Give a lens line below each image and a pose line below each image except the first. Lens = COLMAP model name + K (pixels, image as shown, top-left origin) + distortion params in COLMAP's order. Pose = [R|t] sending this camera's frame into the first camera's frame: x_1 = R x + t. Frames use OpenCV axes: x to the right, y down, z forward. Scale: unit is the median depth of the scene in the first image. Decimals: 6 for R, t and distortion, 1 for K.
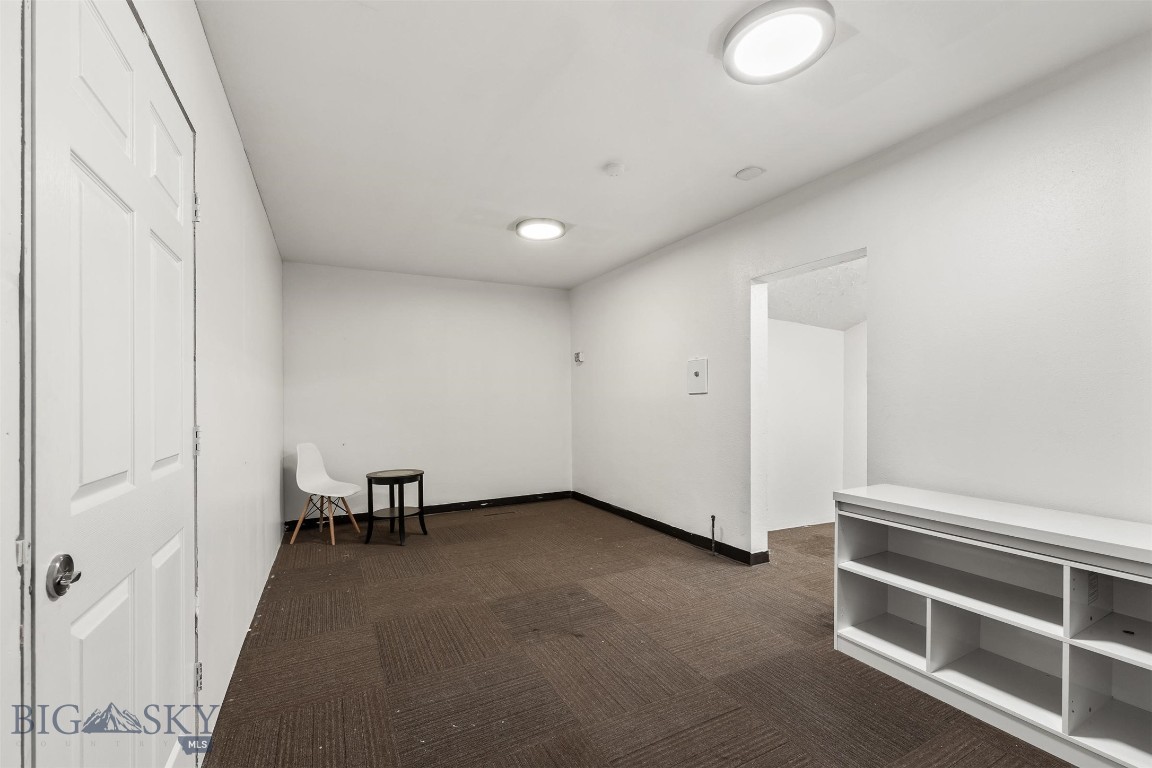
lens RADIAL K [[495.2, 0, 576.2], [0, 495.2, 393.6], [0, 0, 1]] dist [-0.002212, -0.000057]
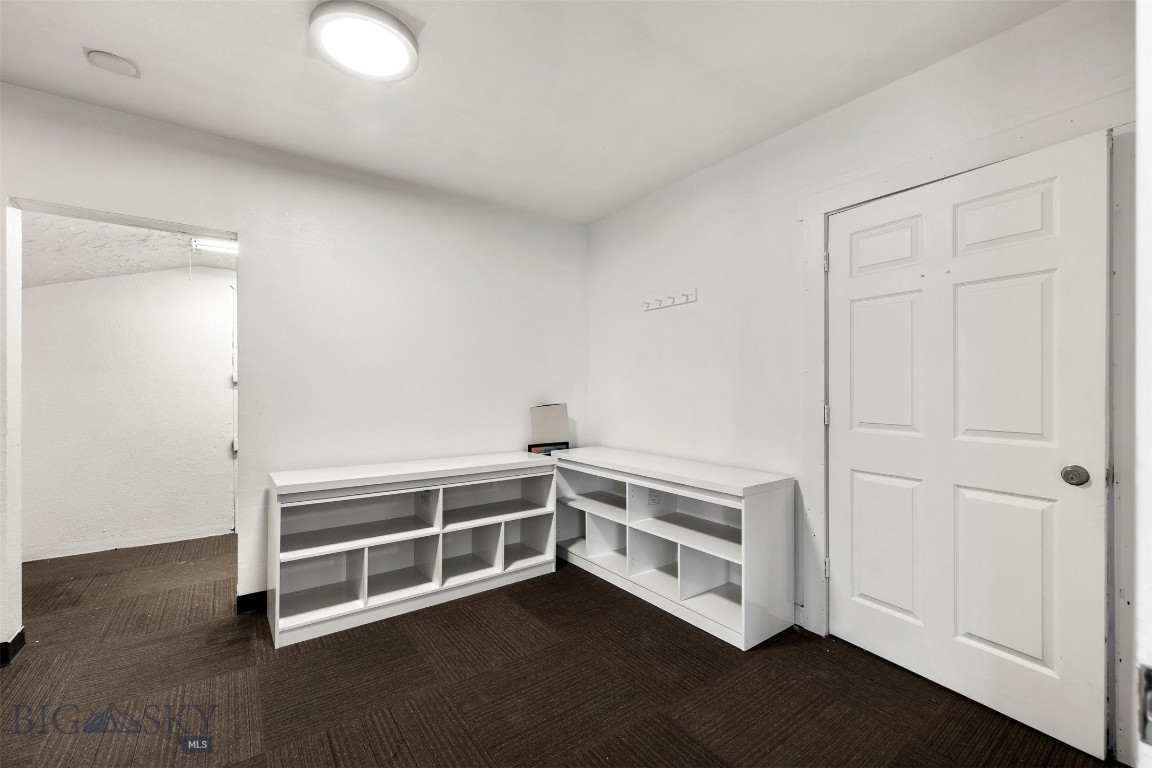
lens RADIAL K [[470.5, 0, 577.6], [0, 470.5, 389.3], [0, 0, 1]] dist [0.000983, 0.000018]
pose [[-0.158424, 0.003477, 0.987365, -0.494043], [-0.005677, 0.999974, -0.004432, 0.008203], [-0.987355, -0.006308, -0.158400, 0.576108]]
